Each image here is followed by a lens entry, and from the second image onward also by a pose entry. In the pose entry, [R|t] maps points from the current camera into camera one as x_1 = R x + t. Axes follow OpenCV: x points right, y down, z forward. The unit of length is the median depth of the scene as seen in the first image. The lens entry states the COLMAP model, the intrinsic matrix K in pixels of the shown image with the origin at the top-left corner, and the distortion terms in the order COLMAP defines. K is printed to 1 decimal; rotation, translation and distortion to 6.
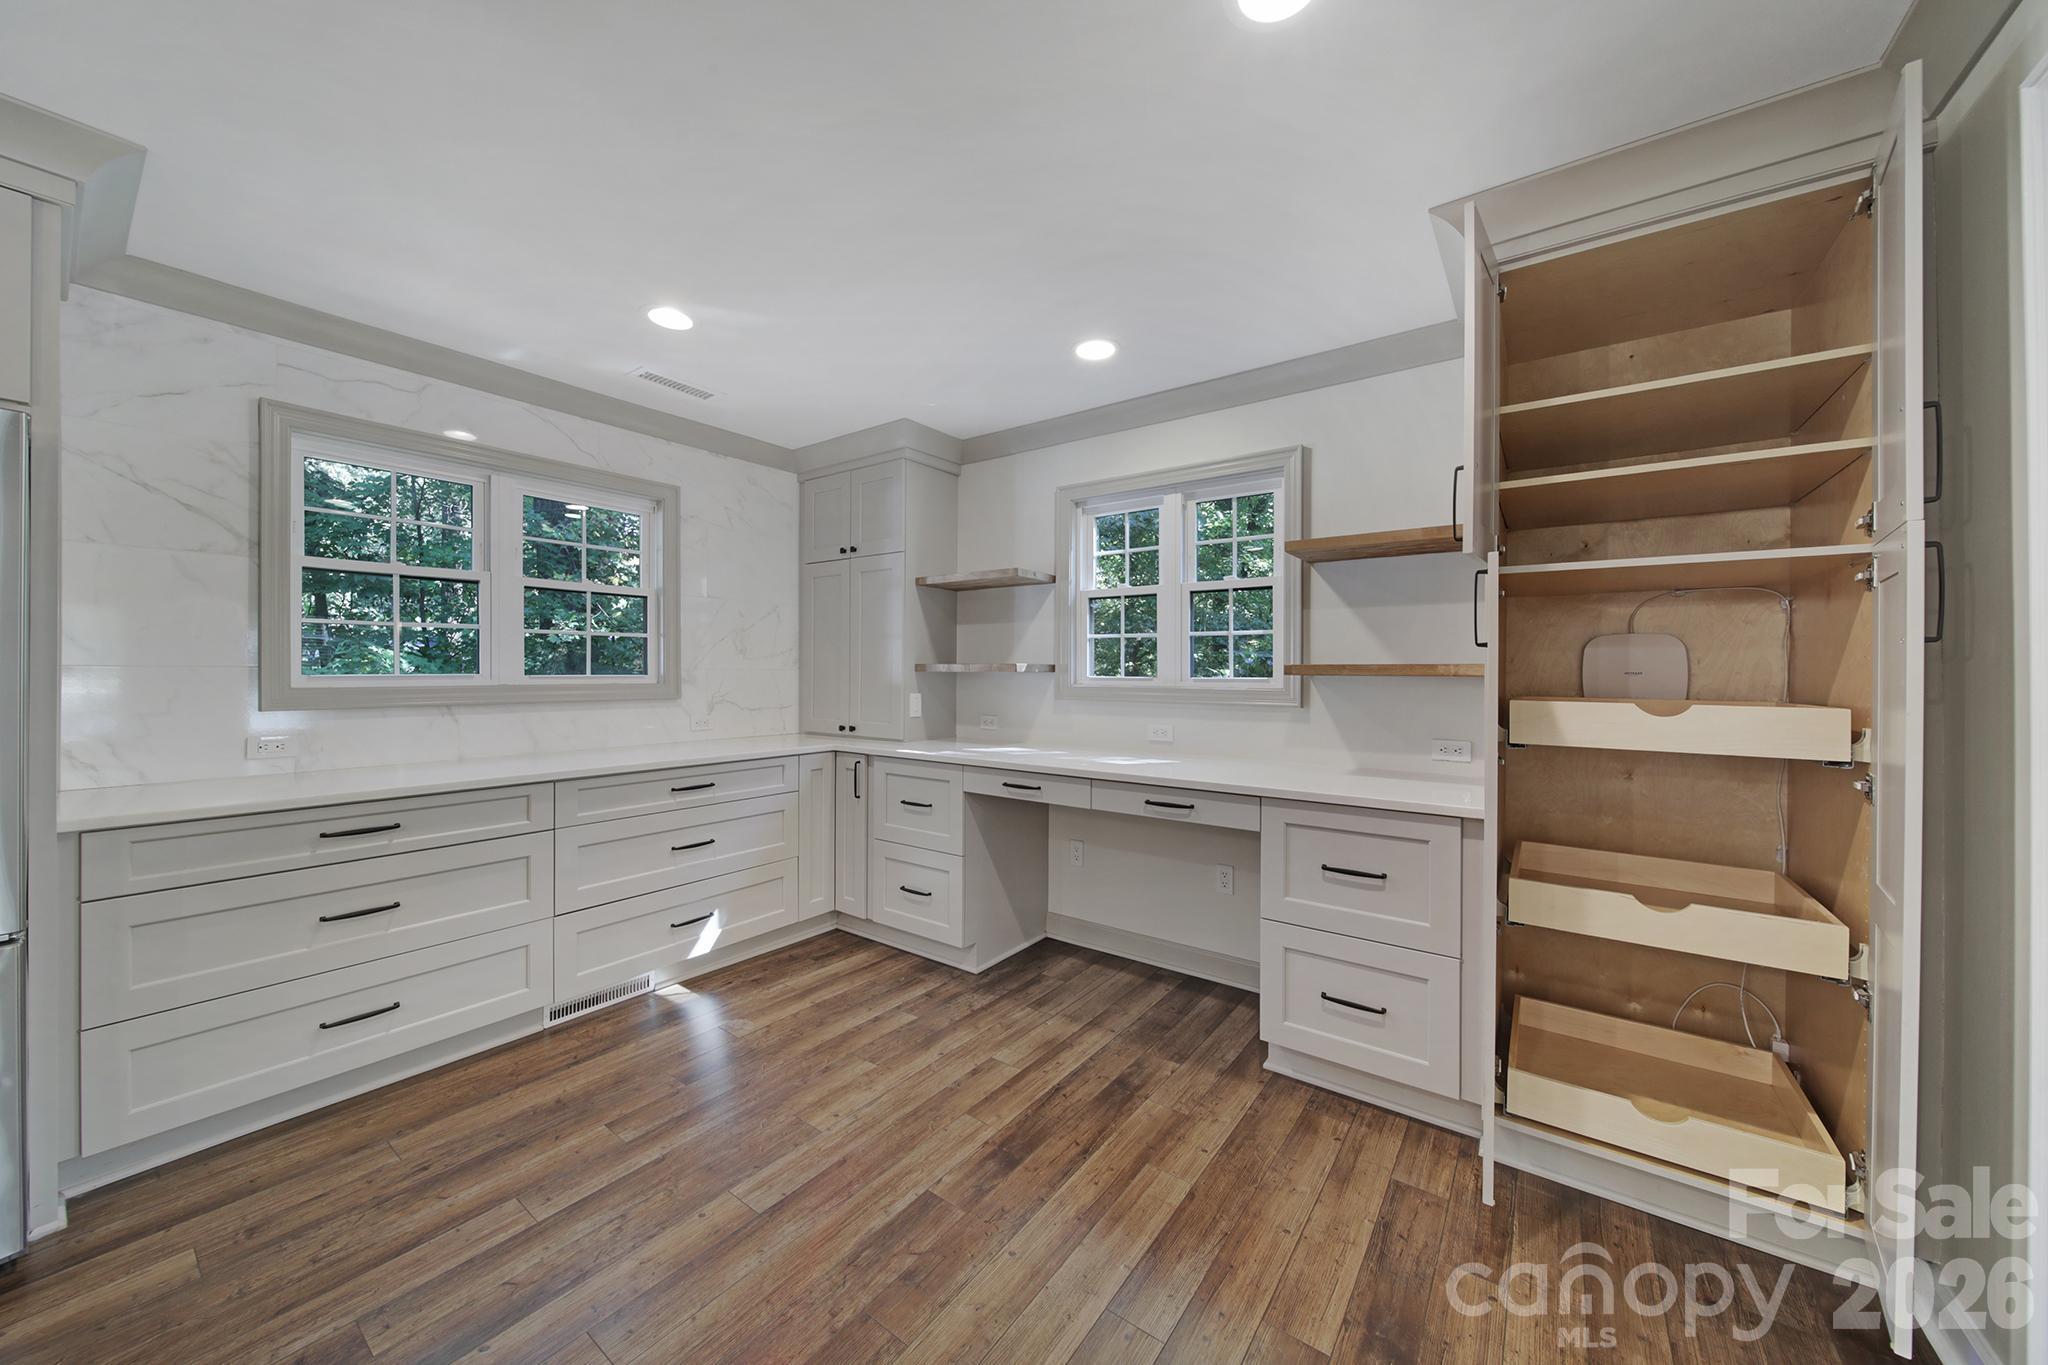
lens RADIAL K [[727.4, 0, 1027.2], [0, 727.4, 676.4], [0, 0, 1]] dist [-0.001674, -0.000298]
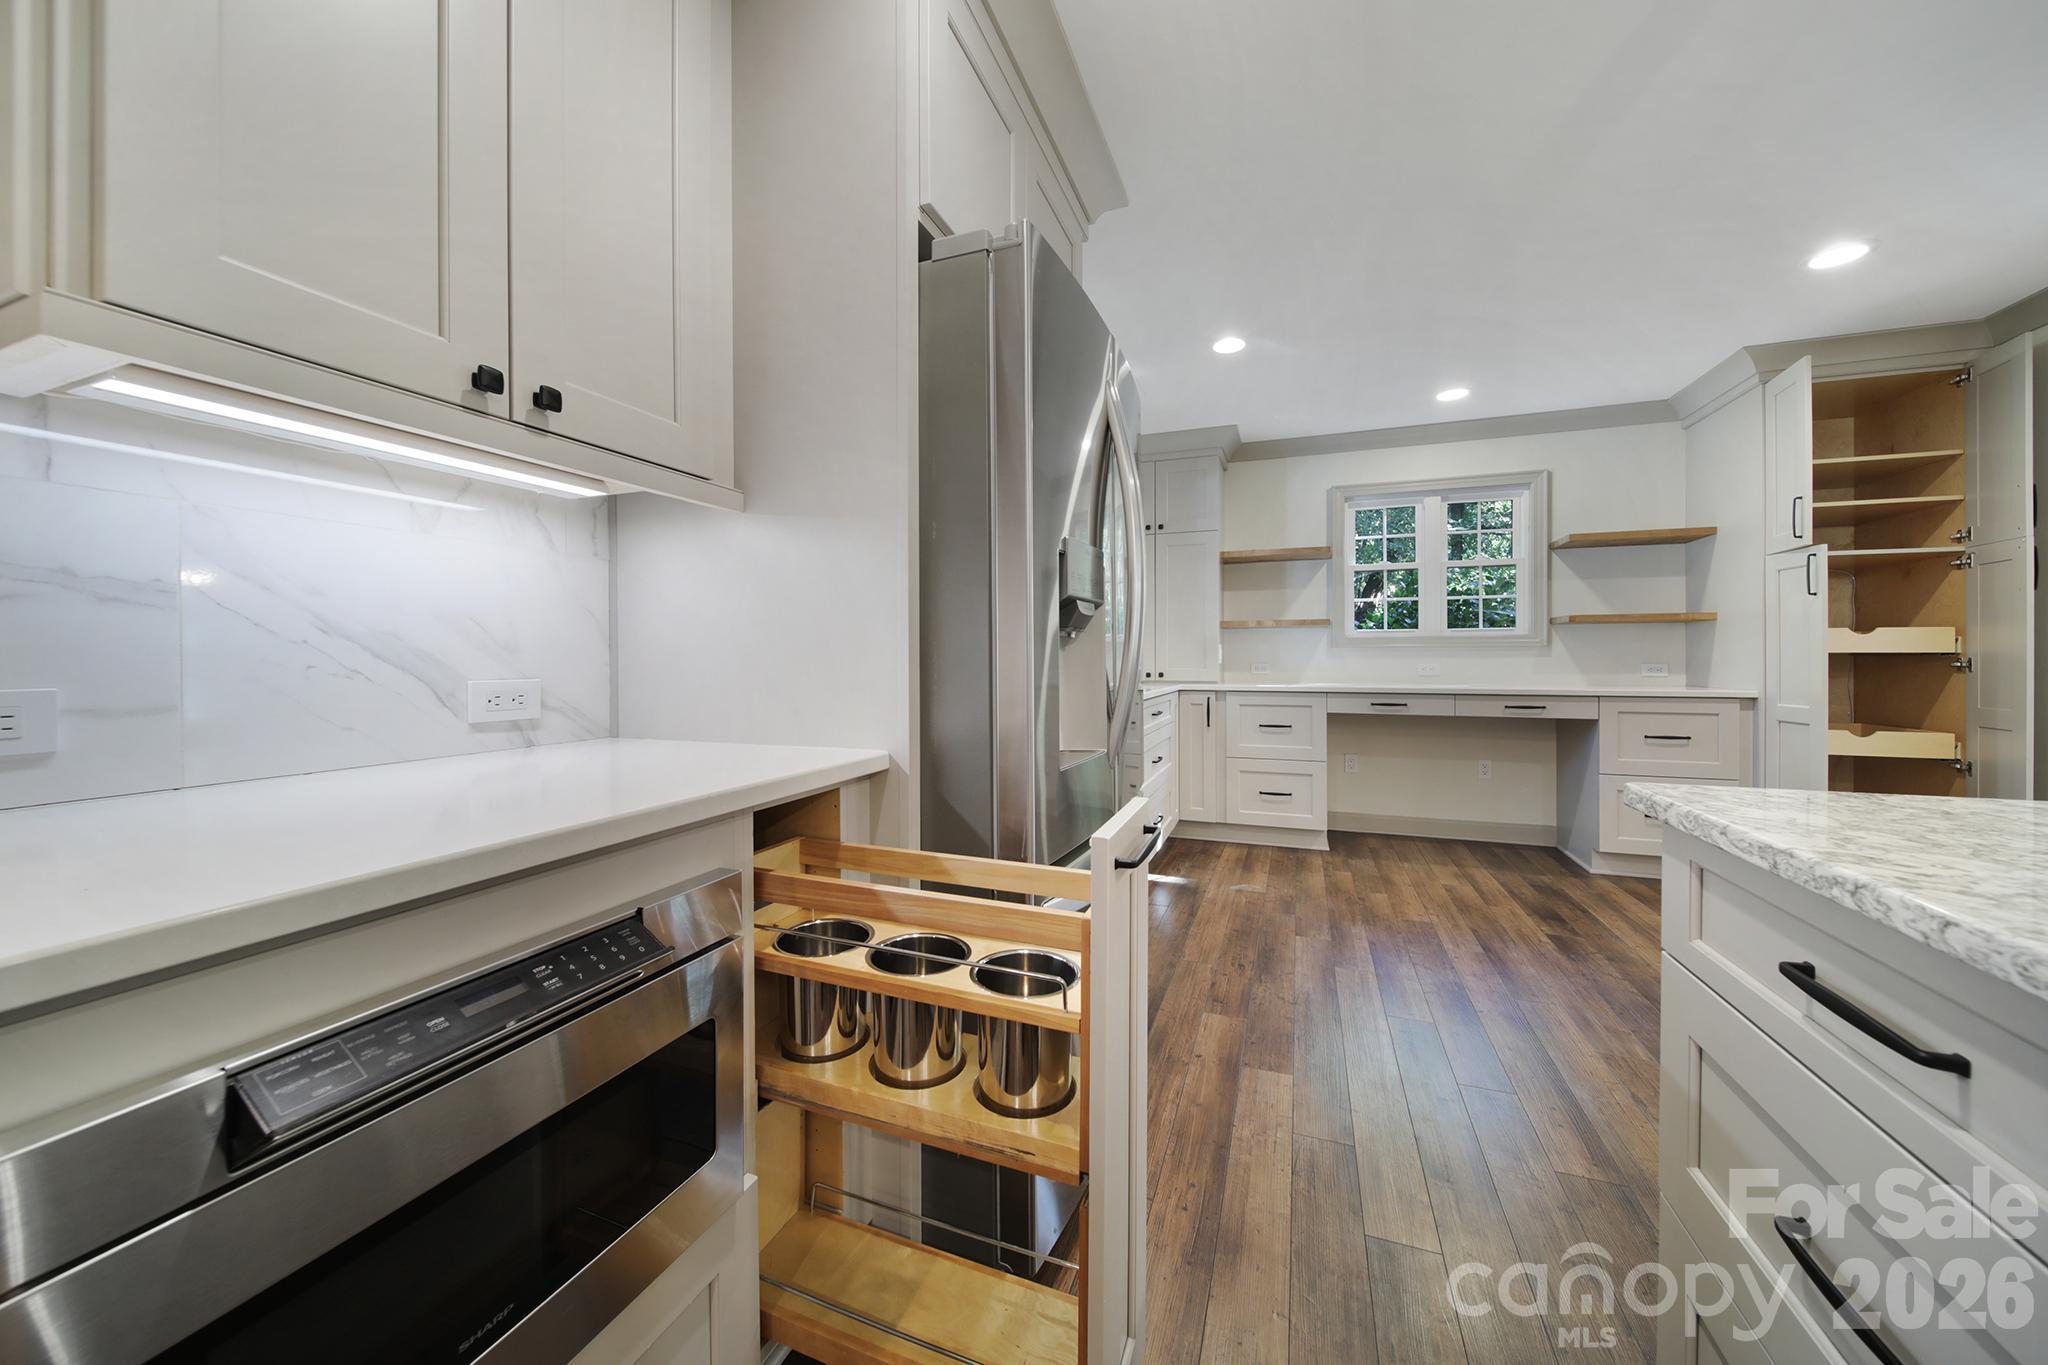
lens RADIAL K [[734.1, 0, 1035.3], [0, 734.1, 658.9], [0, 0, 1]] dist [0.000315, -0.000073]
pose [[0.960976, -0.006130, 0.276565, -1.061513], [0.007992, 0.999952, -0.005605, 0.069604], [-0.276517, 0.007597, 0.960979, -0.153468]]
